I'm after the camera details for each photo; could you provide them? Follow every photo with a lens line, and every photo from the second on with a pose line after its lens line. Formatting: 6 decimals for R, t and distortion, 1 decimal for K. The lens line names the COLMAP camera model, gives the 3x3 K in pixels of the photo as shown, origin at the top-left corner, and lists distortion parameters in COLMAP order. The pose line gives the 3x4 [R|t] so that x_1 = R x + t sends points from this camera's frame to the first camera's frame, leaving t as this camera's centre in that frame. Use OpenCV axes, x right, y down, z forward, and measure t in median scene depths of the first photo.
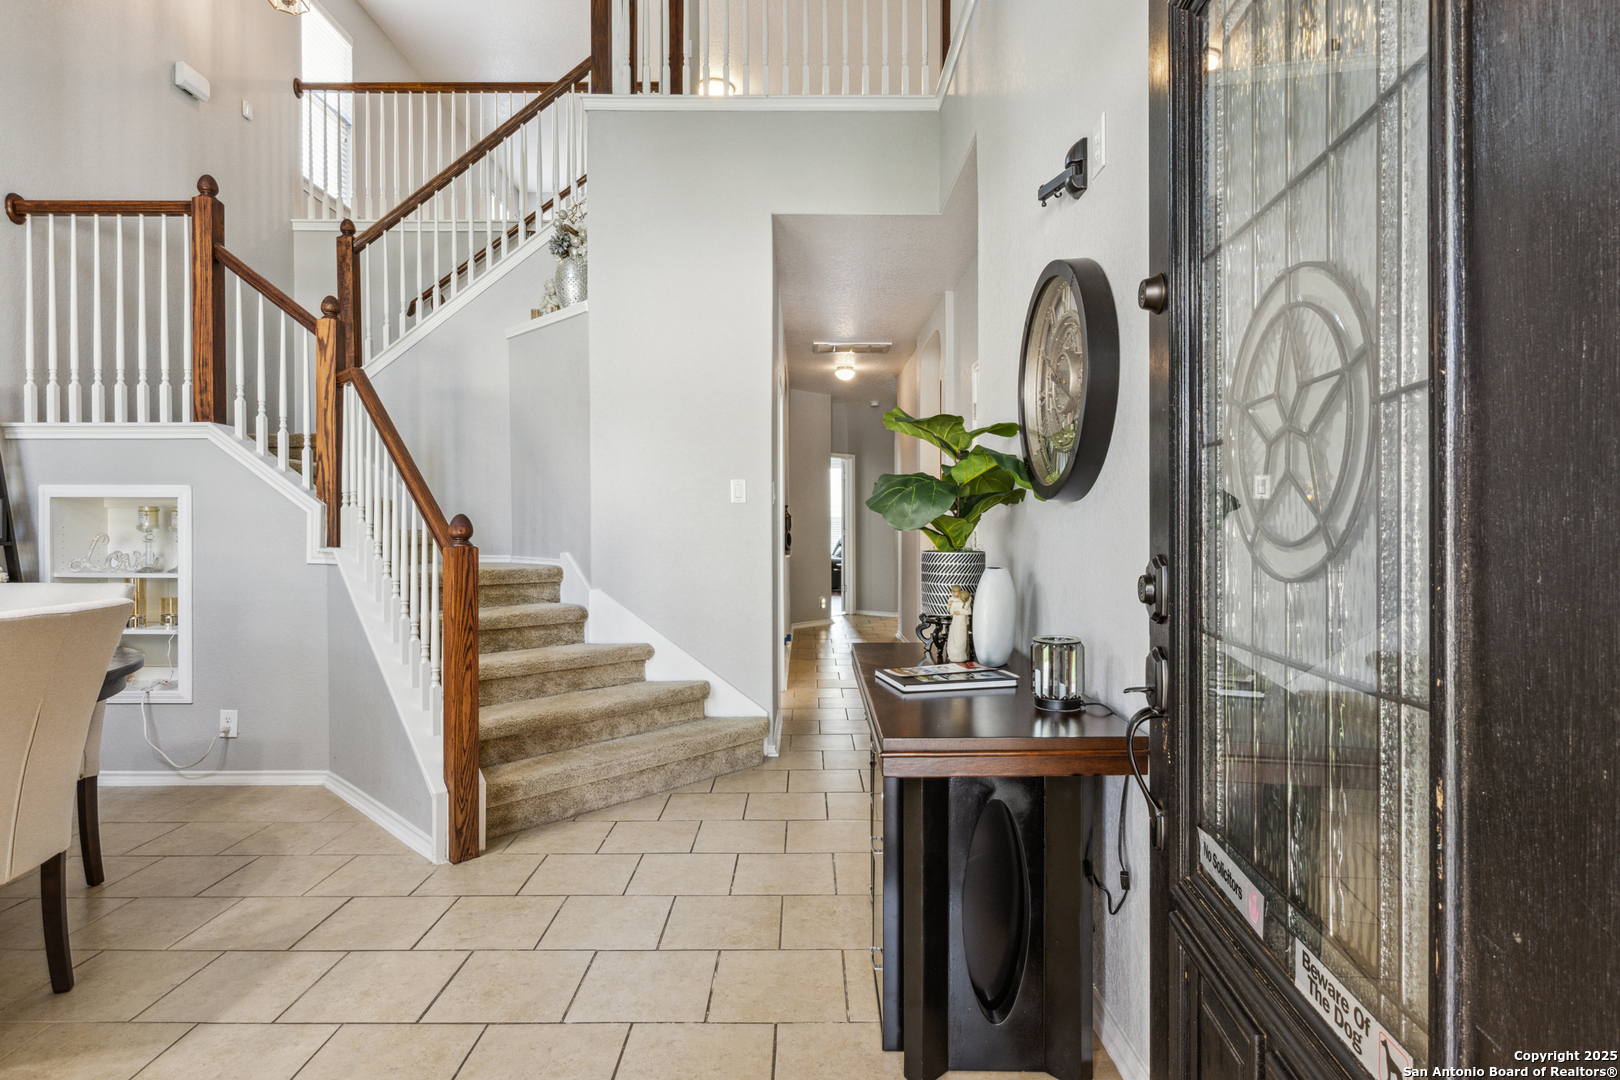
lens RADIAL K [[821.0, 0, 812.0], [0, 821.0, 527.8], [0, 0, 1]] dist [-0.000301, -0.003329]
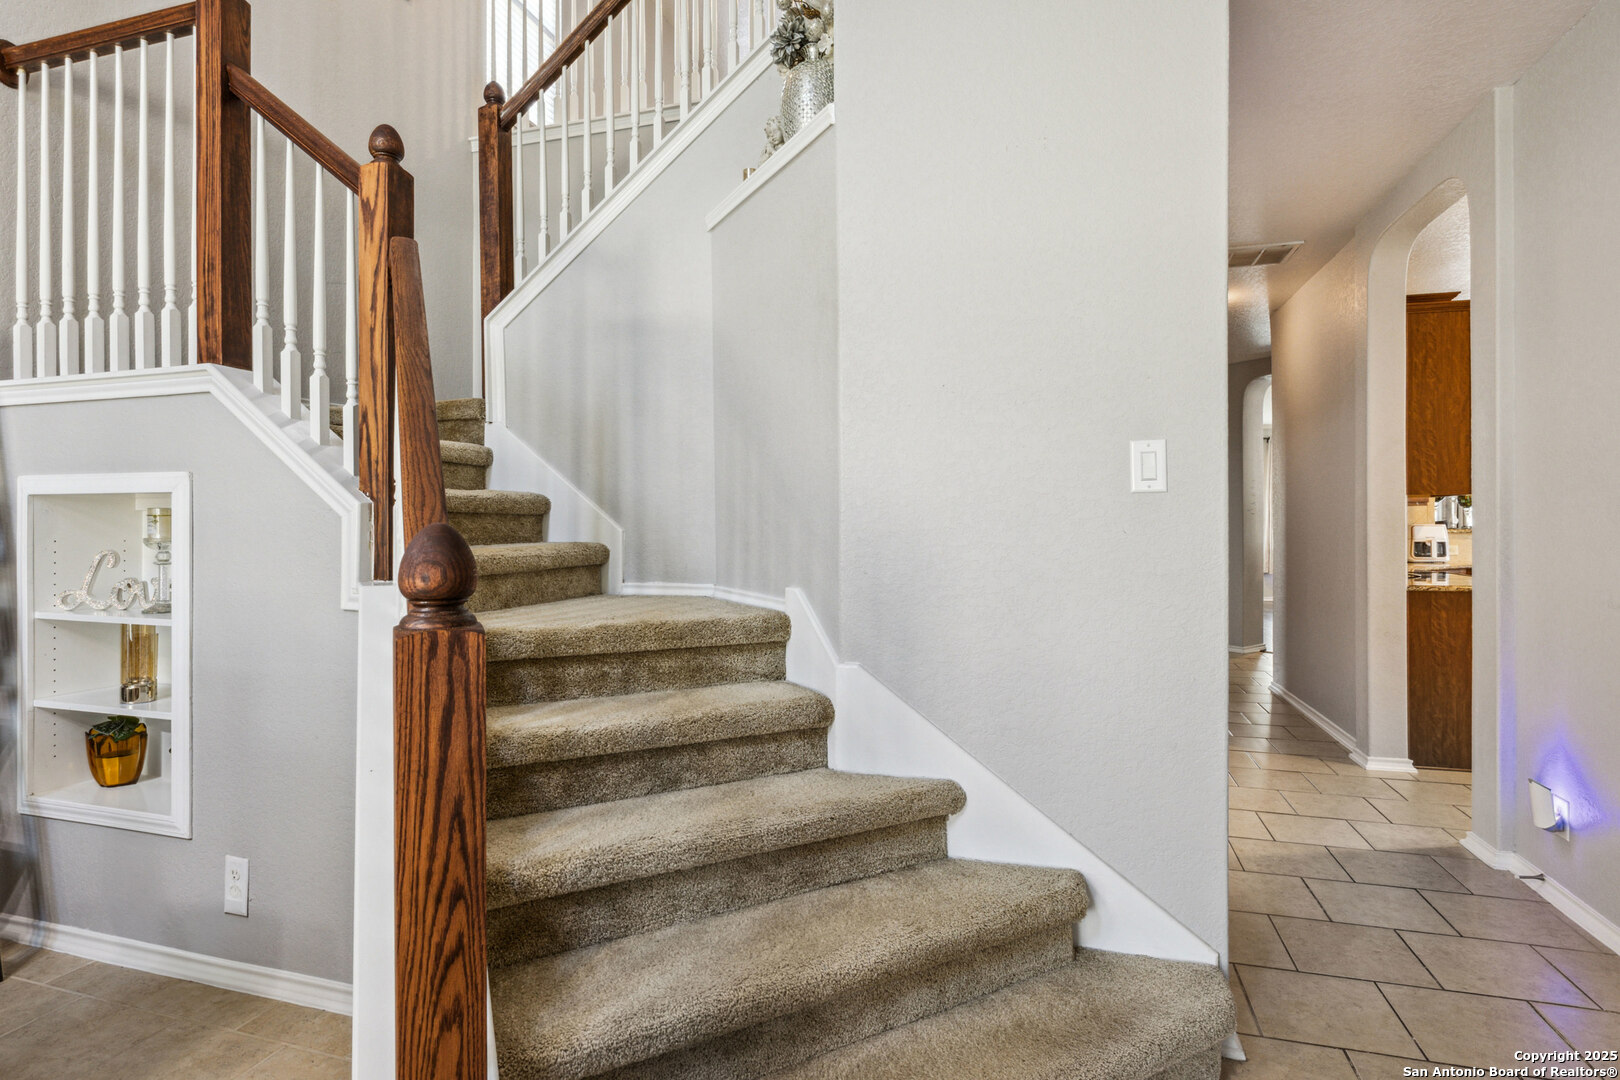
lens RADIAL K [[821.0, 0, 812.9], [0, 821.0, 532.5], [0, 0, 1]] dist [-0.000301, -0.003329]
pose [[0.955006, 0.002146, -0.296578, -0.136641], [-0.000269, 0.999980, 0.006371, -0.010648], [0.296586, -0.006005, 0.954987, 0.517883]]
